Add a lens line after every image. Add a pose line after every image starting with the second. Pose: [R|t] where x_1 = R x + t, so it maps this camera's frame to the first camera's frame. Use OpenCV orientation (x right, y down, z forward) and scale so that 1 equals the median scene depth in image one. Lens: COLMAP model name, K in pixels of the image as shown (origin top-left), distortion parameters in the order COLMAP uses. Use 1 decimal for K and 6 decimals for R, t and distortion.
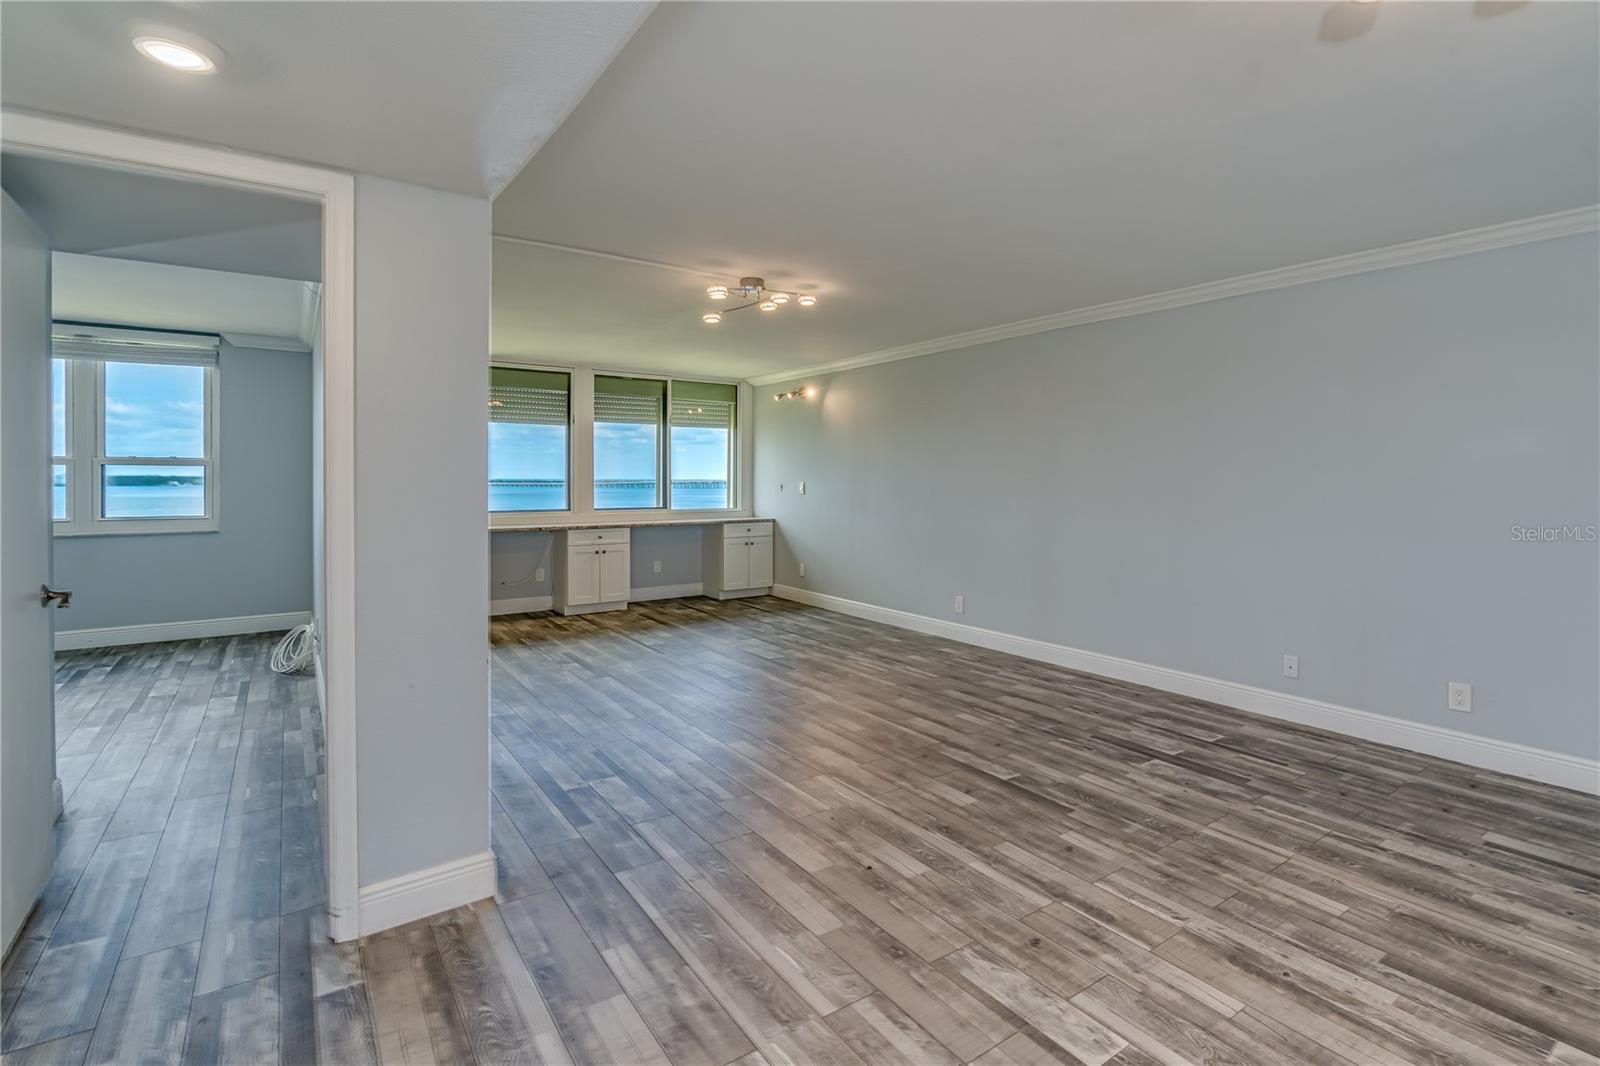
lens RADIAL K [[768.0, 0, 799.0], [0, 768.0, 477.8], [0, 0, 1]] dist [0.001241, -0.000006]
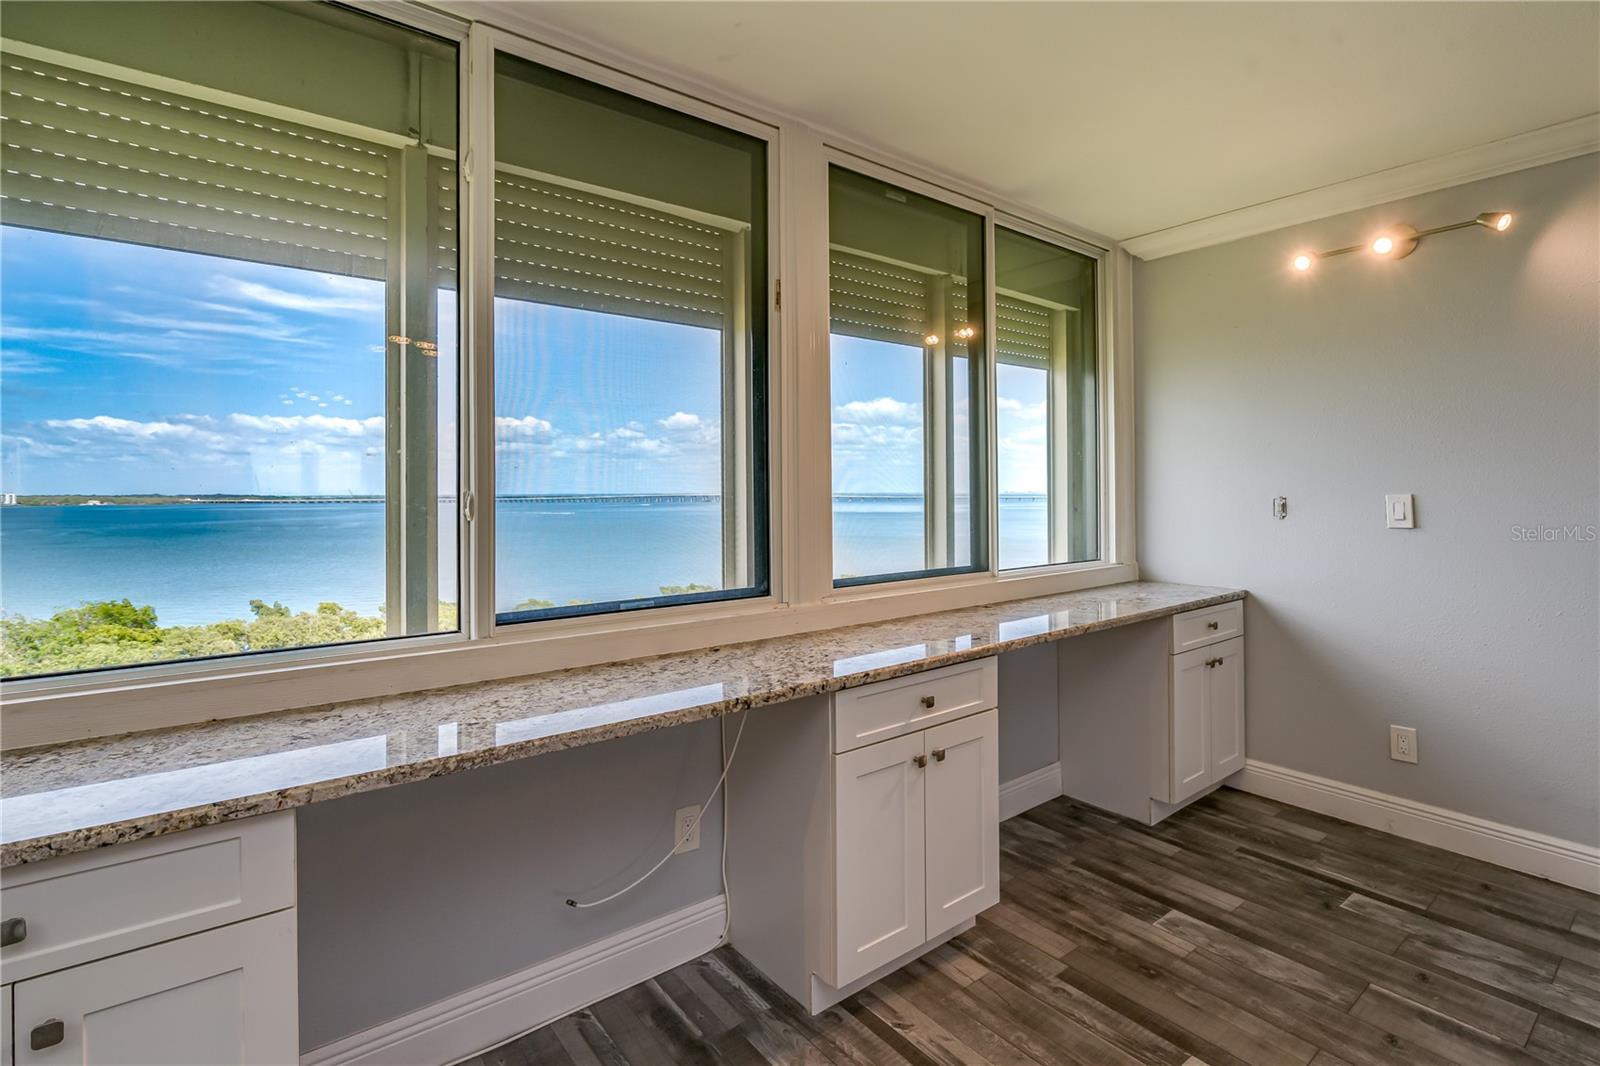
lens RADIAL K [[768.0, 0, 799.0], [0, 768.0, 477.8], [0, 0, 1]] dist [0.001241, -0.000006]
pose [[0.996822, -0.004396, 0.079543, -0.286400], [0.005775, 0.999837, -0.017121, 0.001367], [-0.079455, 0.017526, 0.996684, 0.631894]]
